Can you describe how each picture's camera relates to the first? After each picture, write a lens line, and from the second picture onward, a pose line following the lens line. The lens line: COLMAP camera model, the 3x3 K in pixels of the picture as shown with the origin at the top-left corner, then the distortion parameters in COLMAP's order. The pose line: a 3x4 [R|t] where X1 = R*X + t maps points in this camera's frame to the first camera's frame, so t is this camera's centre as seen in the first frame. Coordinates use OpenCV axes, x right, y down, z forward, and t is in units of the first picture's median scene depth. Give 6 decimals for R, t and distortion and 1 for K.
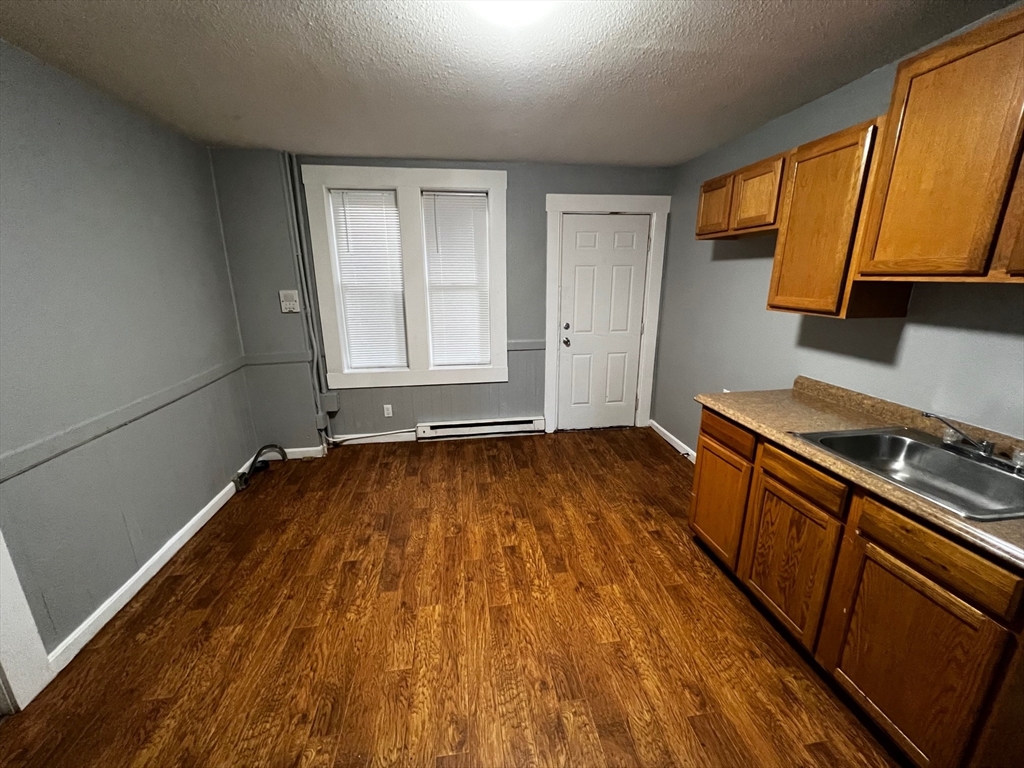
lens RADIAL K [[408.8, 0, 512.7], [0, 408.8, 386.5], [0, 0, 1]] dist [0.001056, -0.001169]
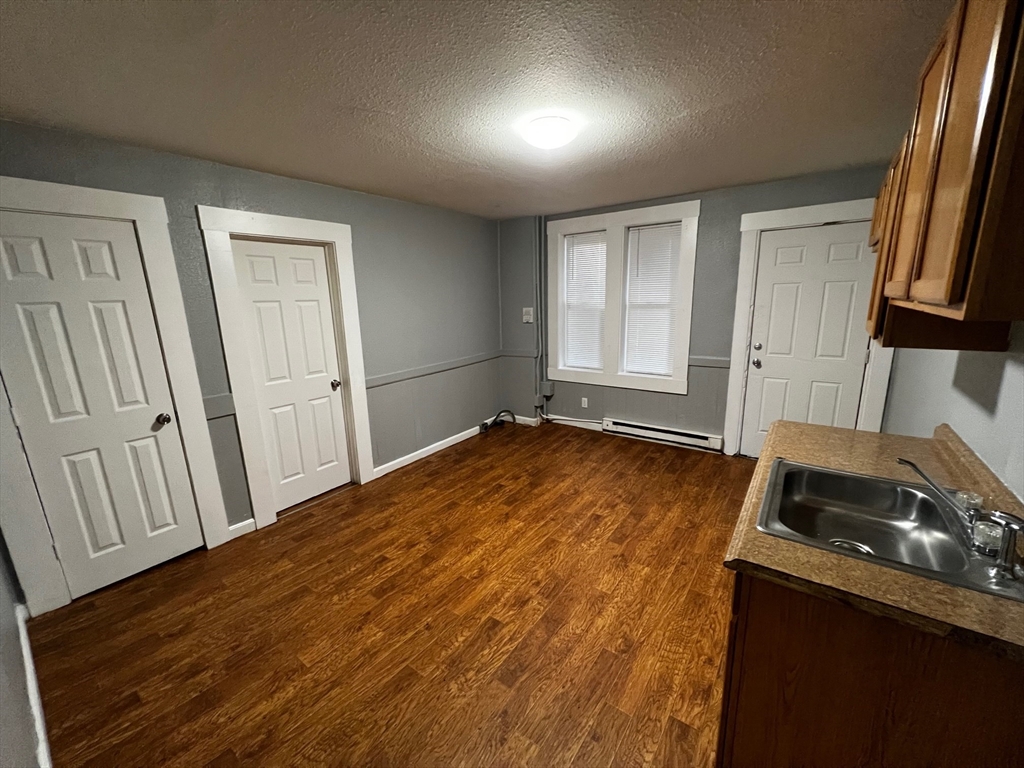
lens RADIAL K [[408.8, 0, 511.1], [0, 408.8, 384.4], [0, 0, 1]] dist [0.001056, -0.001169]
pose [[0.714402, 0.136504, -0.686292, 0.619711], [-0.164156, 0.986111, 0.025257, 0.014919], [0.680207, 0.094615, 0.726888, -0.117627]]
